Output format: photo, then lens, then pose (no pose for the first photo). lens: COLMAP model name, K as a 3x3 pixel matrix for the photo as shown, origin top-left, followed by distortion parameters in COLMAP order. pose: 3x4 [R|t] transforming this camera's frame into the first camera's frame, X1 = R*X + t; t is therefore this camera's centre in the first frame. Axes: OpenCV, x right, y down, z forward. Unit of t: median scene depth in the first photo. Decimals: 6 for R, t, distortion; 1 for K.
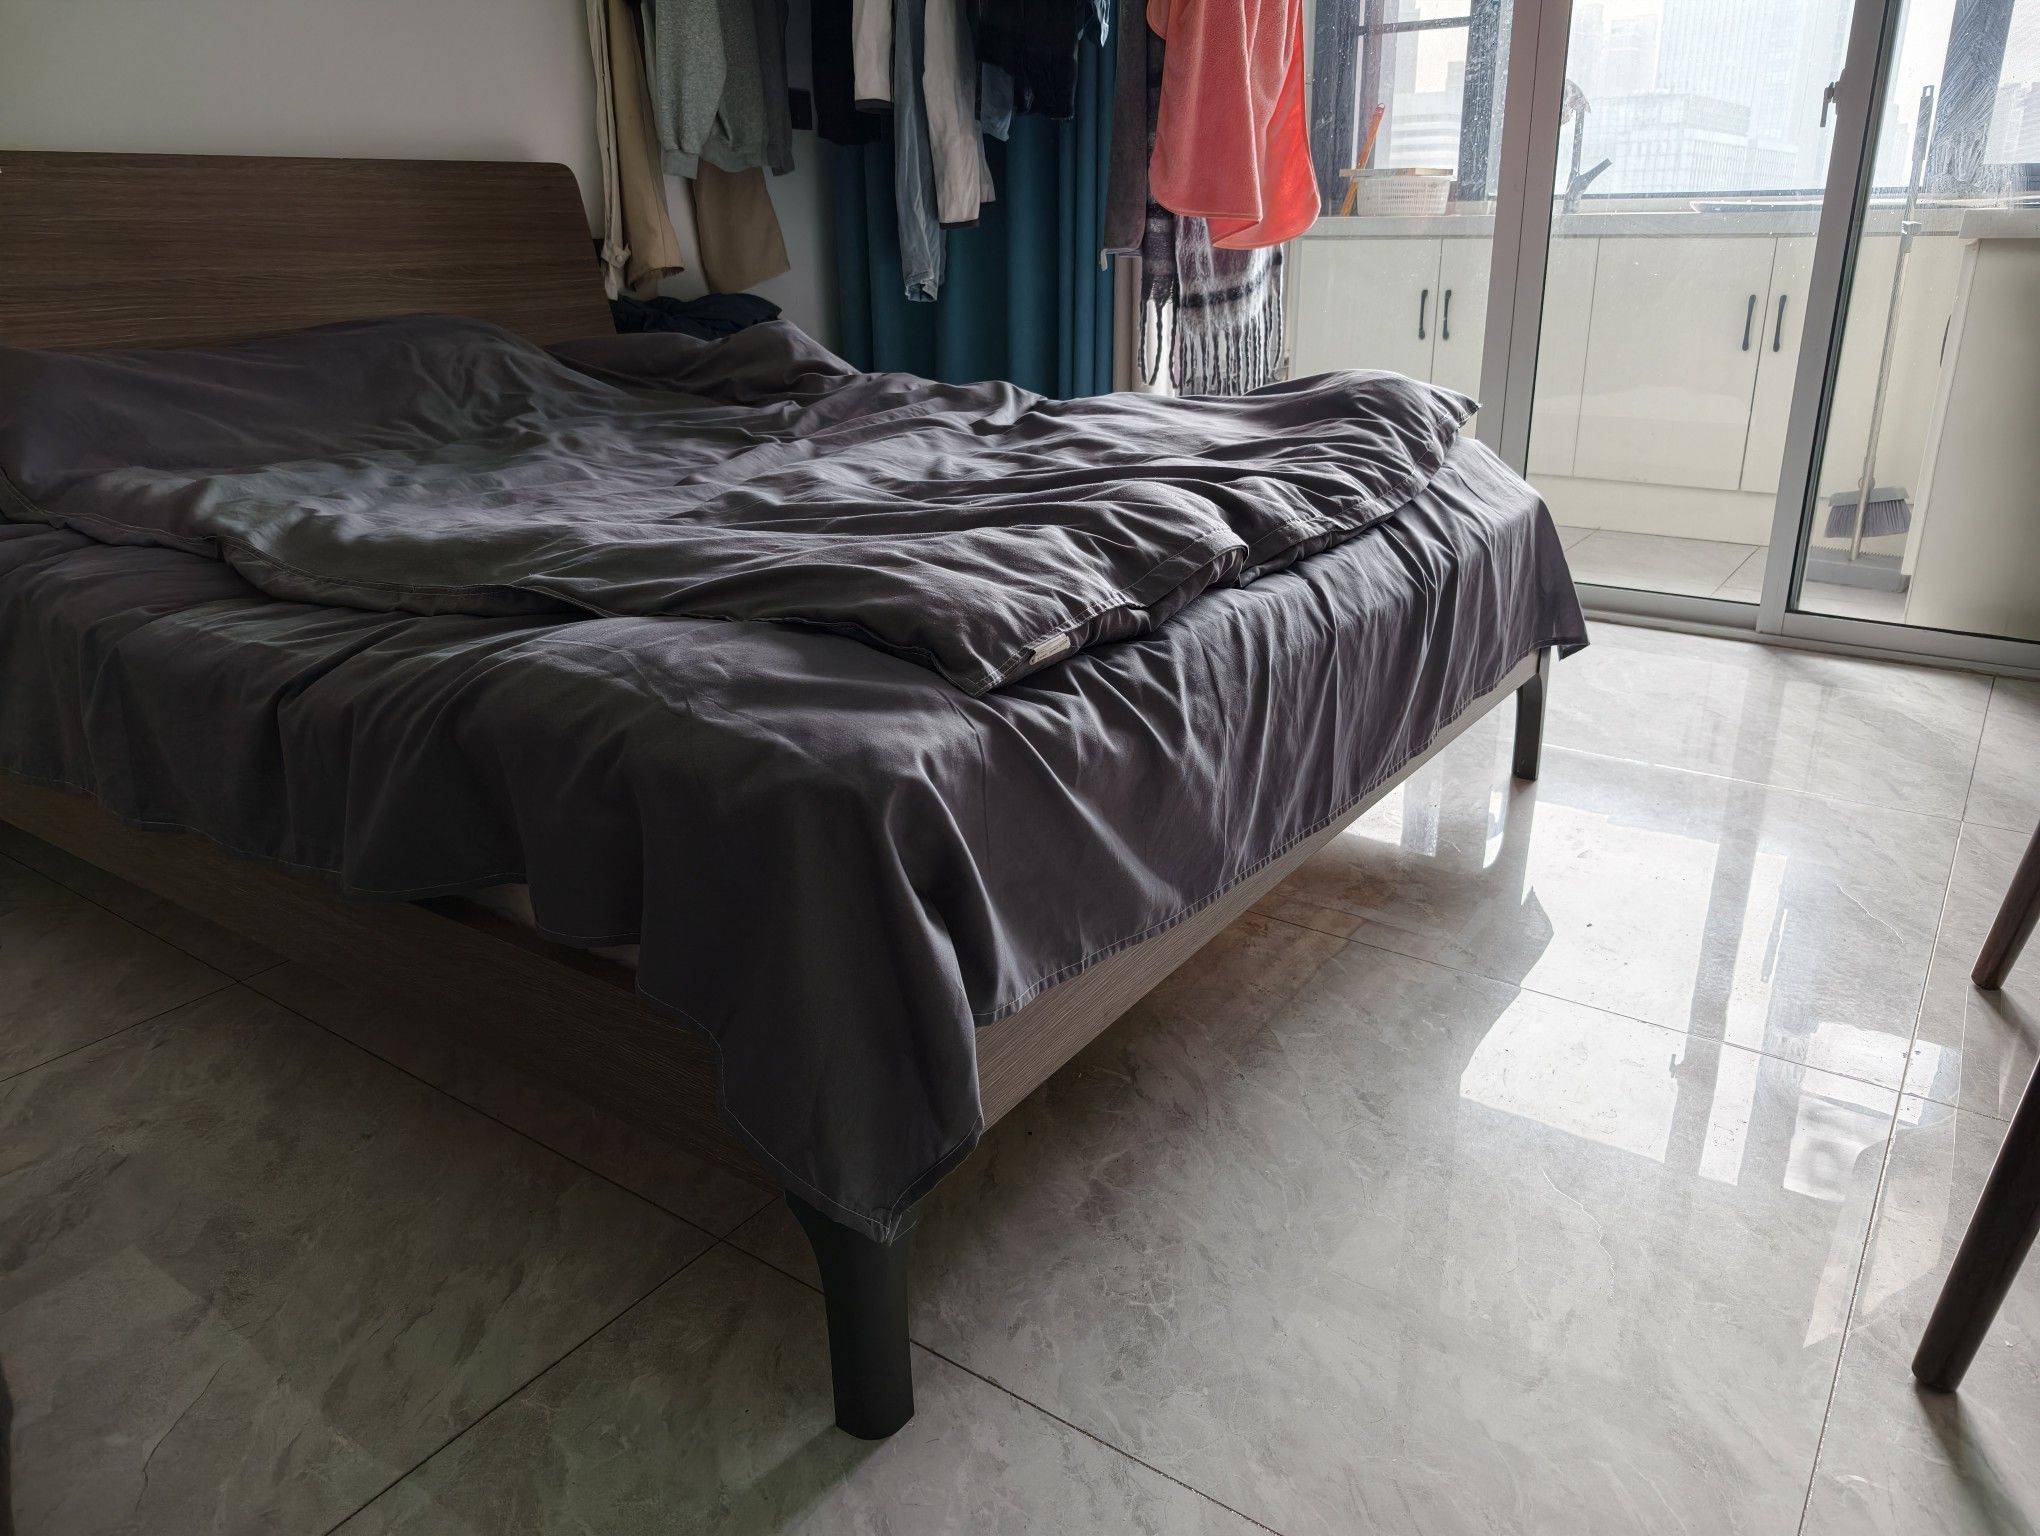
lens RADIAL K [[1447.4, 0, 1005.3], [0, 1447.4, 730.3], [0, 0, 1]] dist [-0.002717, -0.000885]
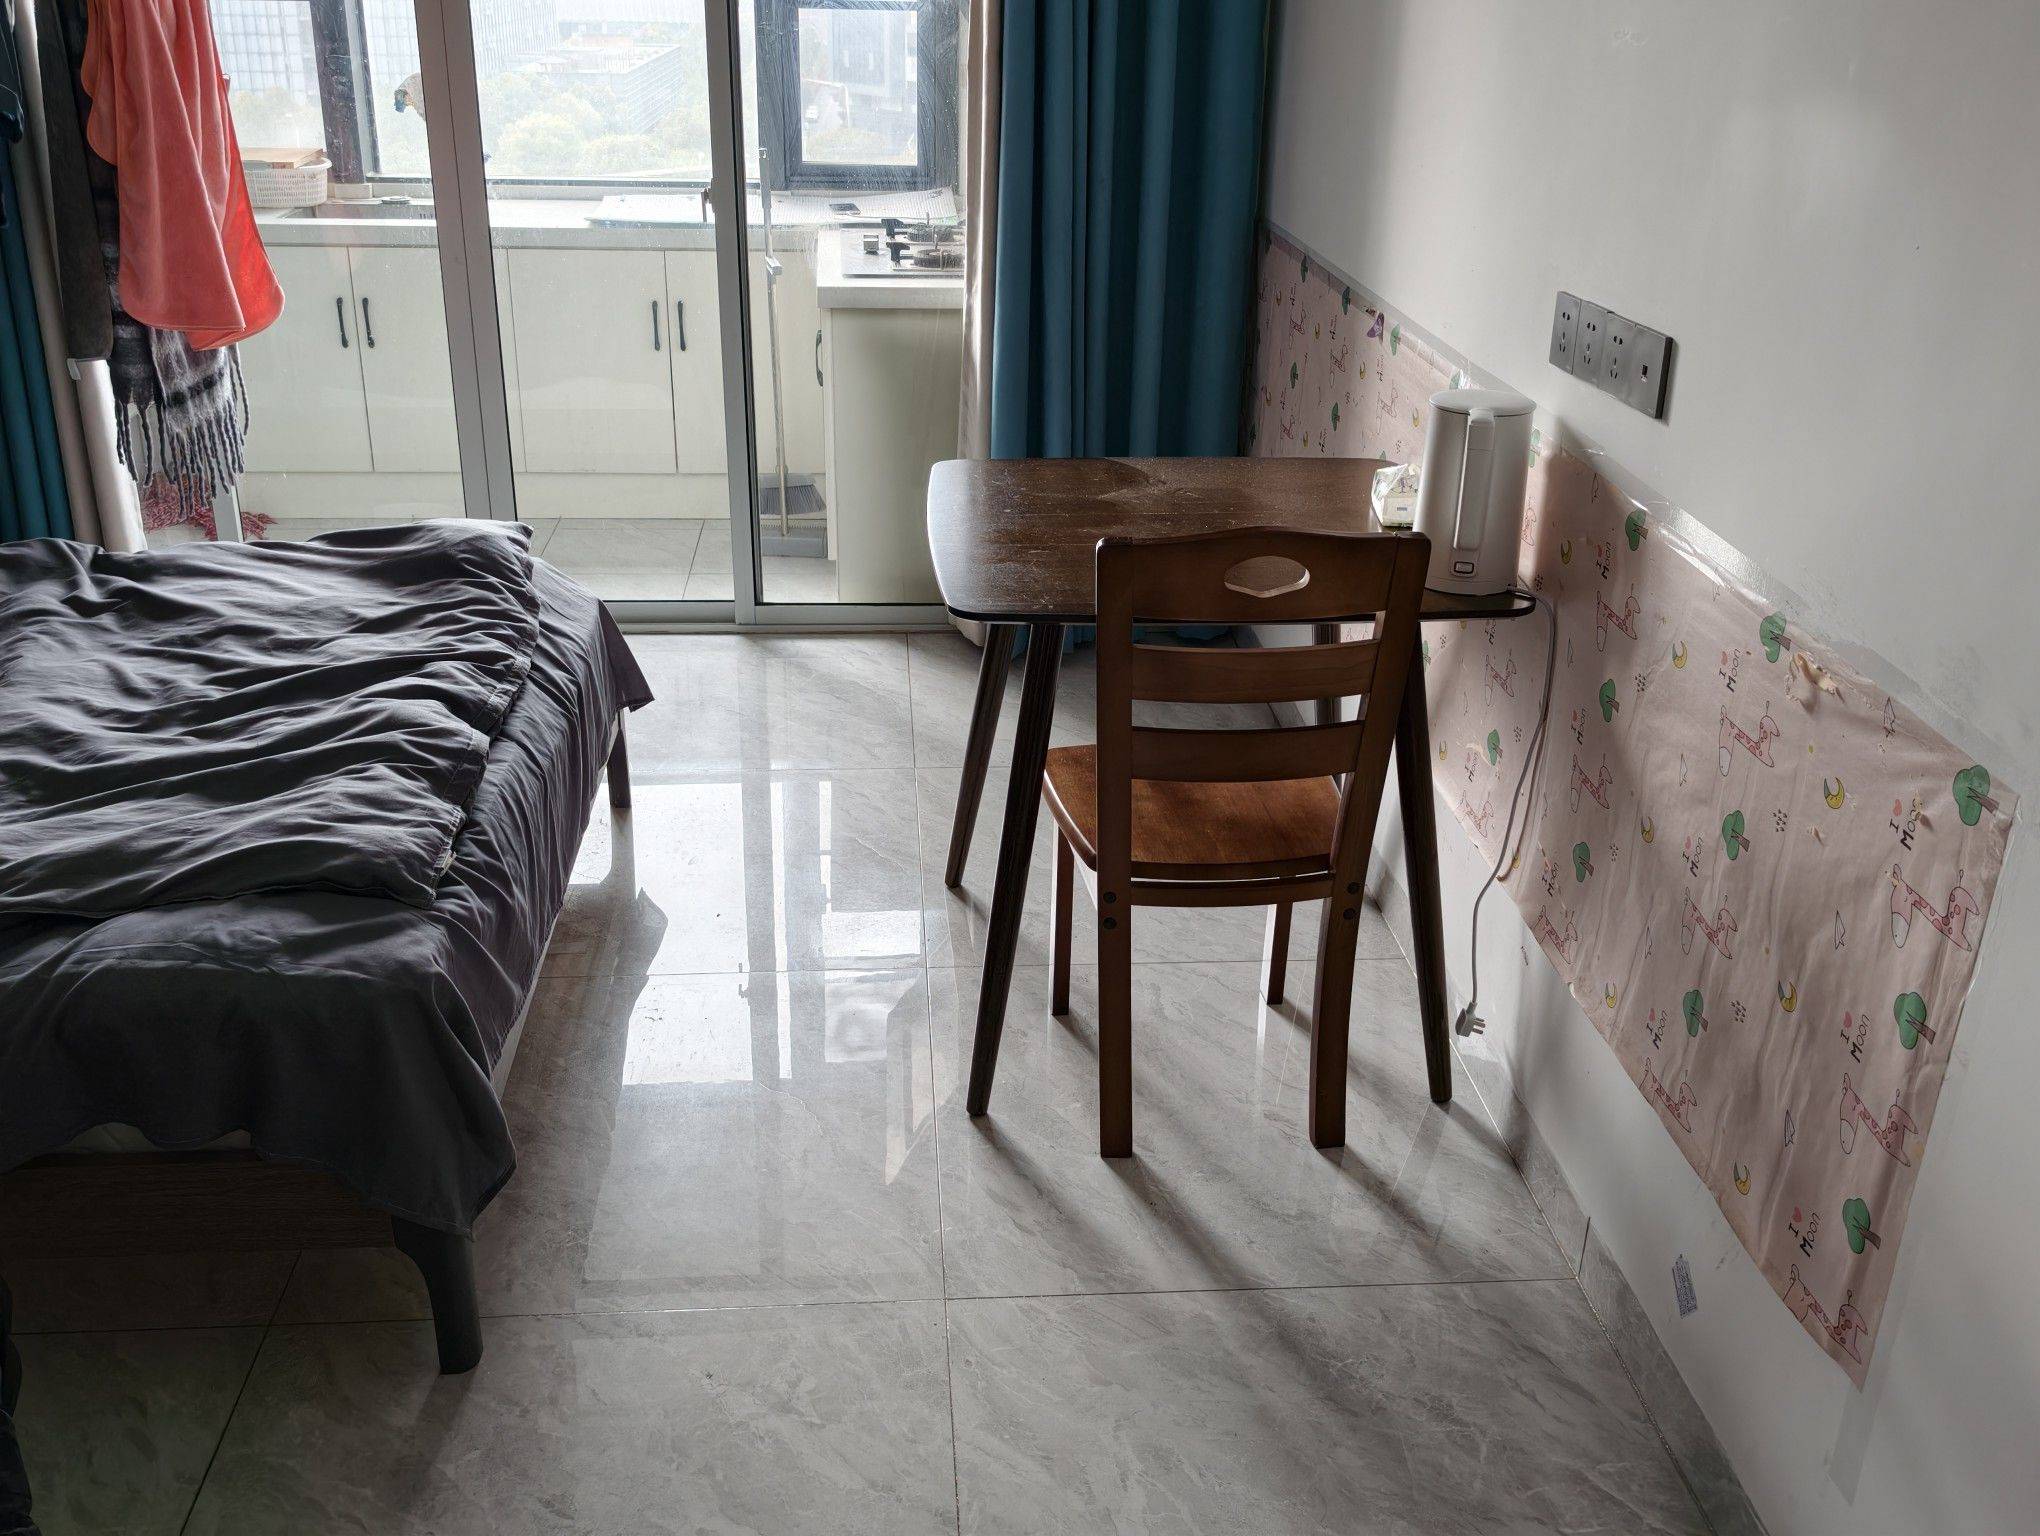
lens RADIAL K [[1898.9, 0, 1020.8], [0, 1898.9, 763.9], [0, 0, 1]] dist [0.002804, 0.000000]
pose [[0.767360, -0.232418, 0.597612, -0.430780], [0.189474, 0.972568, 0.134949, -0.198071], [-0.612583, 0.009677, 0.790347, -0.624031]]
